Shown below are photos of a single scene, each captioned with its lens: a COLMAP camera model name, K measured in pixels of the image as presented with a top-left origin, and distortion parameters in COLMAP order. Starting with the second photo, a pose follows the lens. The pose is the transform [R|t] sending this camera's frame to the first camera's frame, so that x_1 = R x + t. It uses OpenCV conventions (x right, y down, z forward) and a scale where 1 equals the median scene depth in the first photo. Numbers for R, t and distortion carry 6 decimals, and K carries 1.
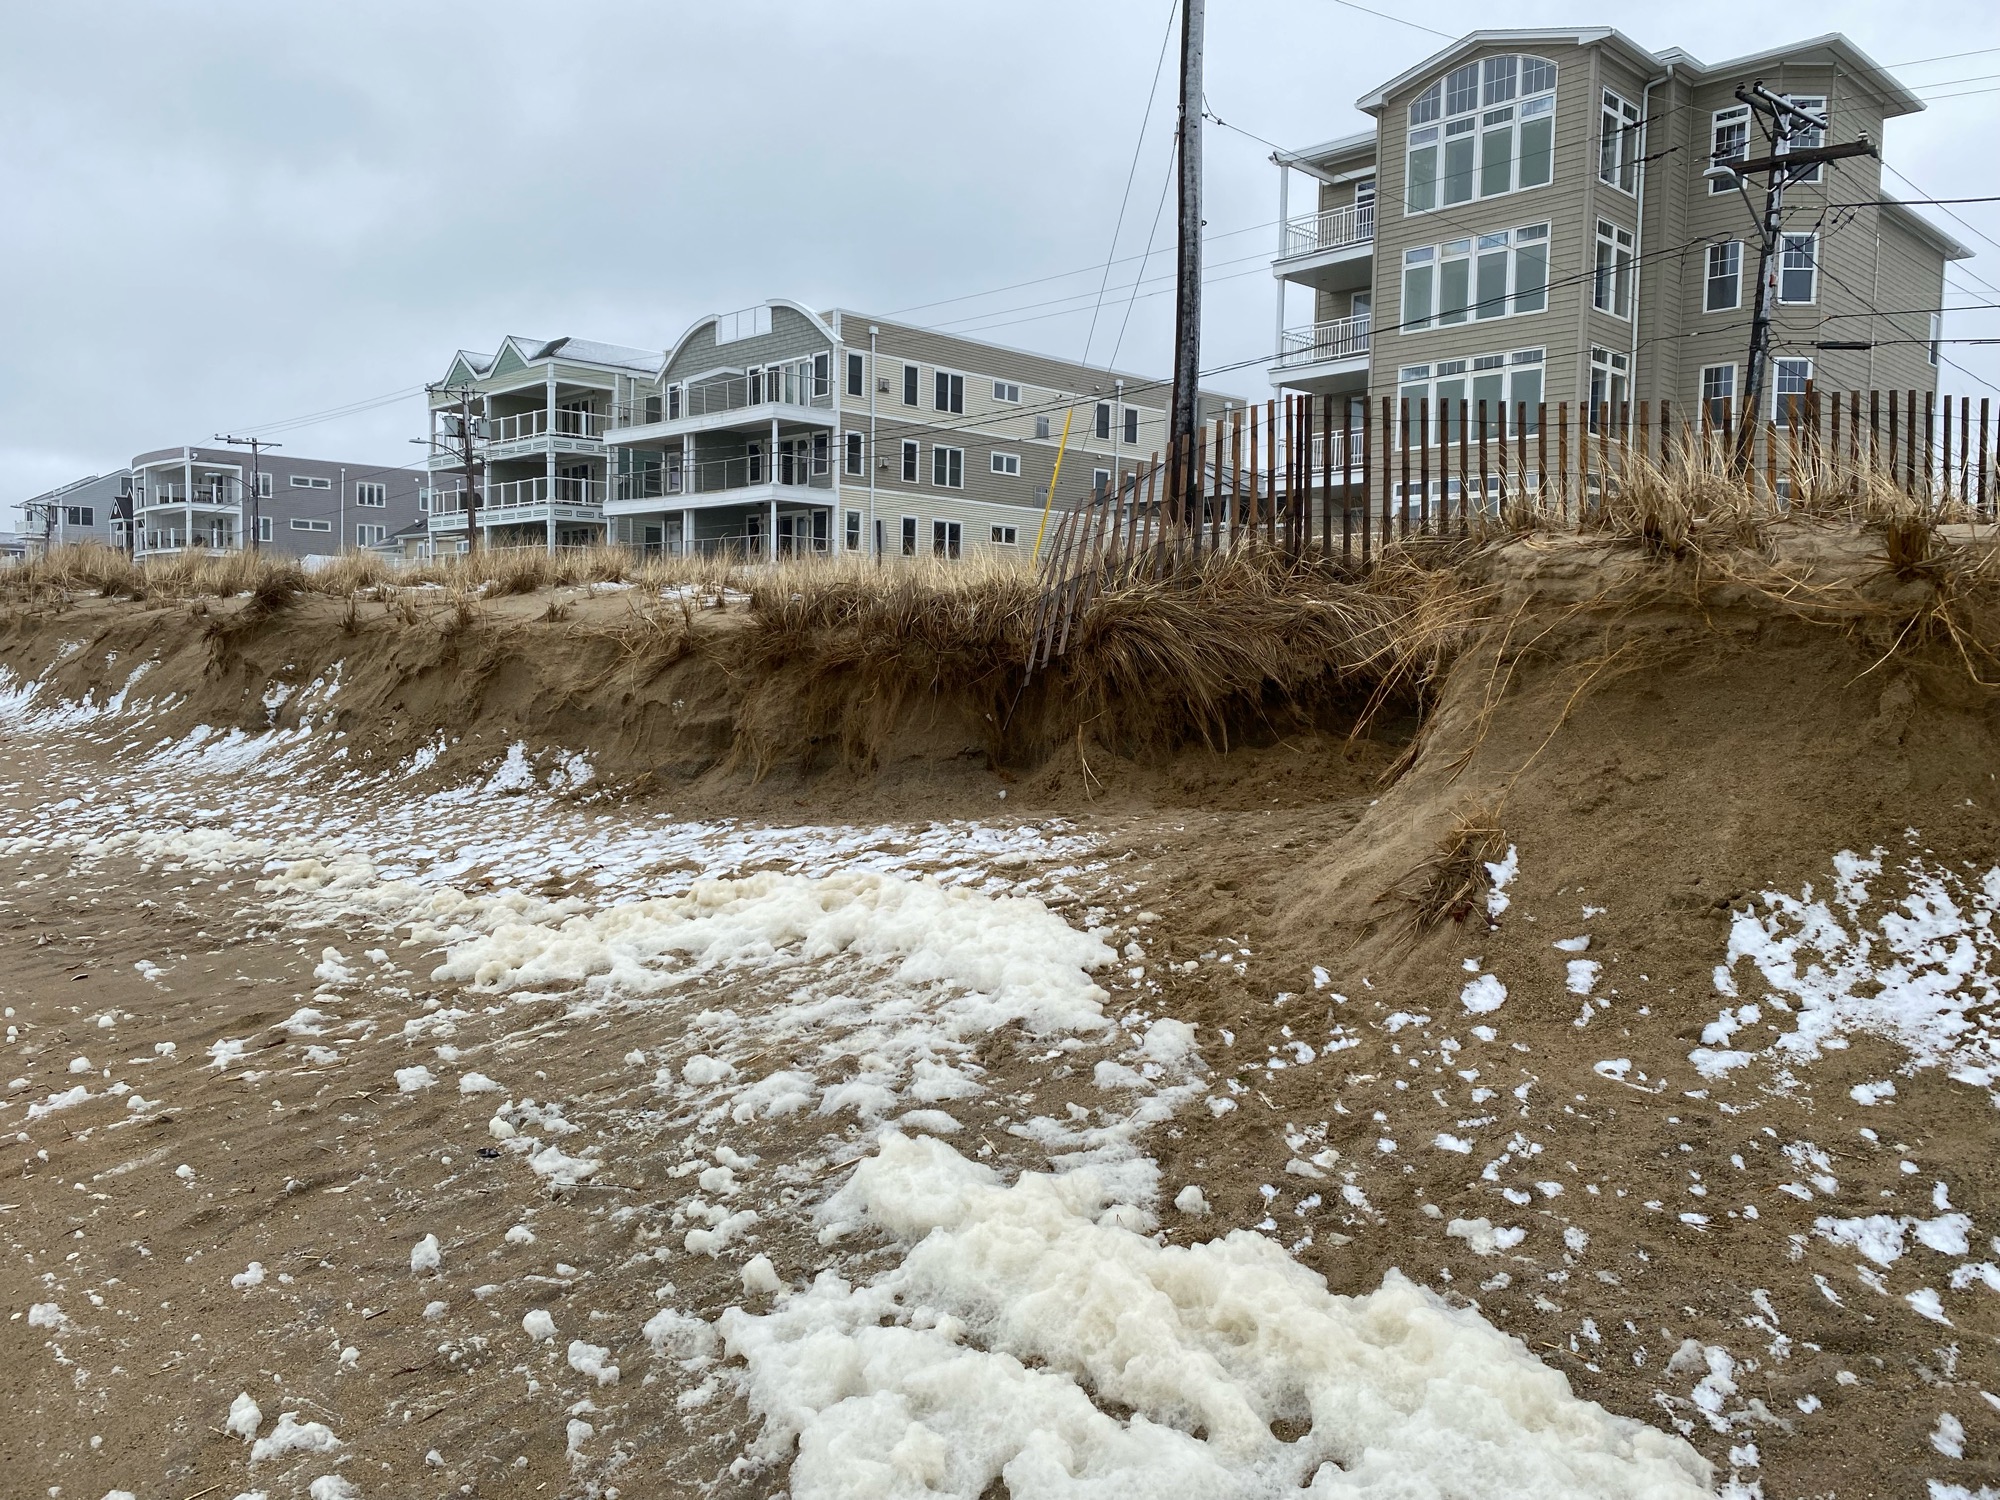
lens RADIAL K [[1633.4, 0, 1000.0], [0, 1633.4, 750.0], [0, 0, 1]] dist [-0.000876, -0.001713]
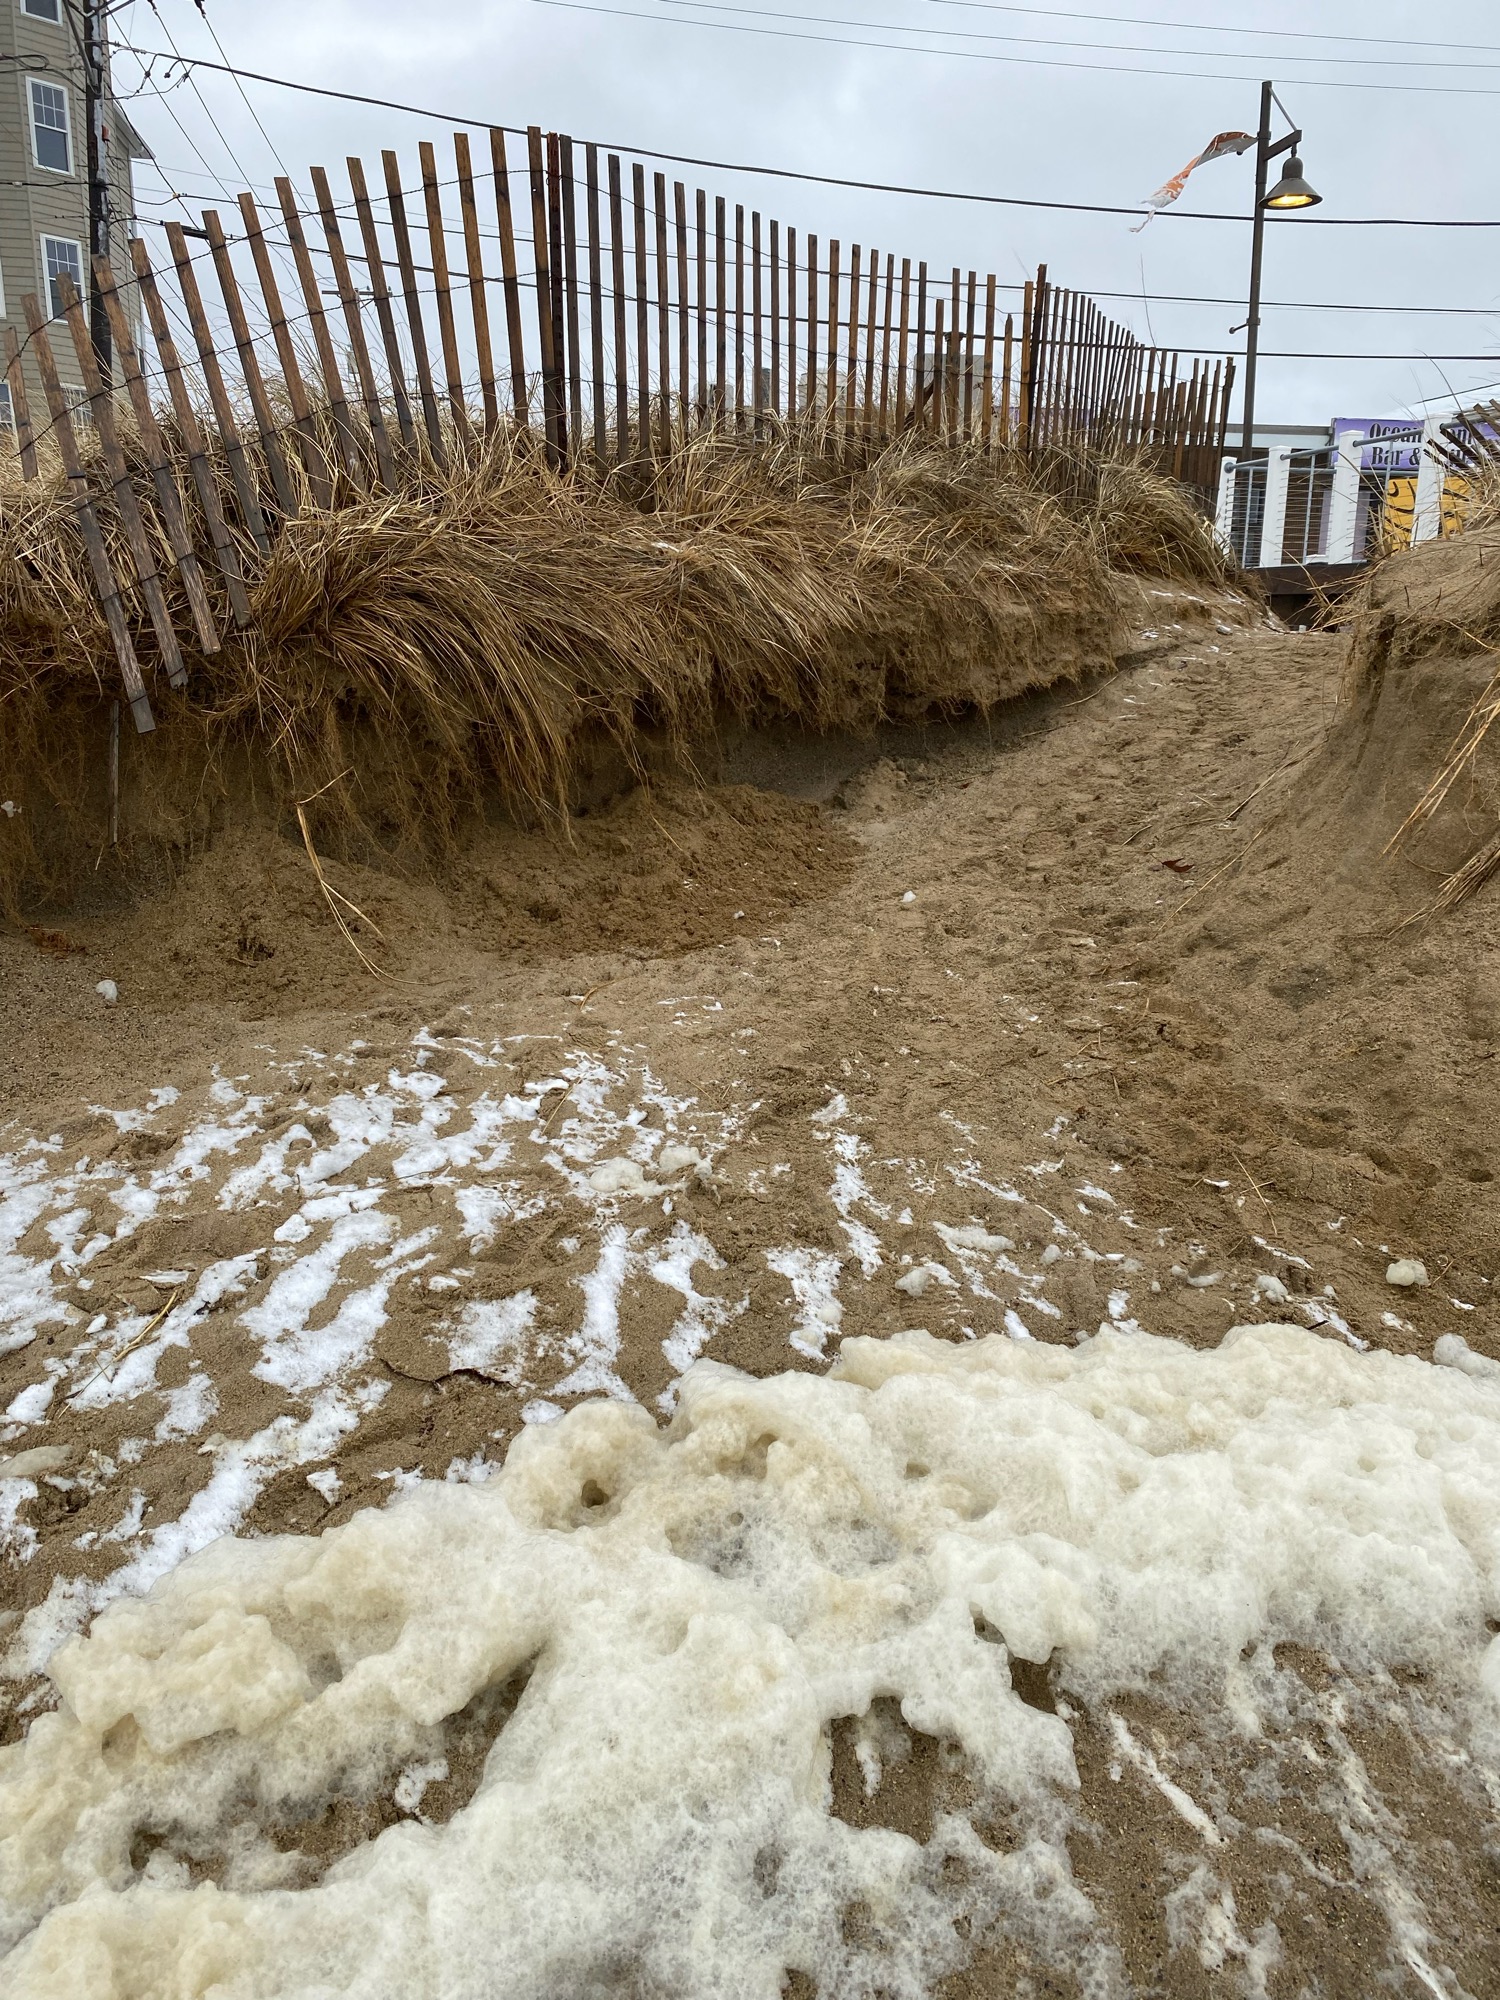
lens RADIAL K [[1633.4, 0, 750.0], [0, 1633.4, 1000.0], [0, 0, 1]] dist [-0.000876, -0.001713]
pose [[0.582124, -0.194241, 0.789558, -0.249121], [0.038428, 0.976534, 0.211907, -0.054488], [-0.812191, -0.093015, 0.575928, 0.626354]]
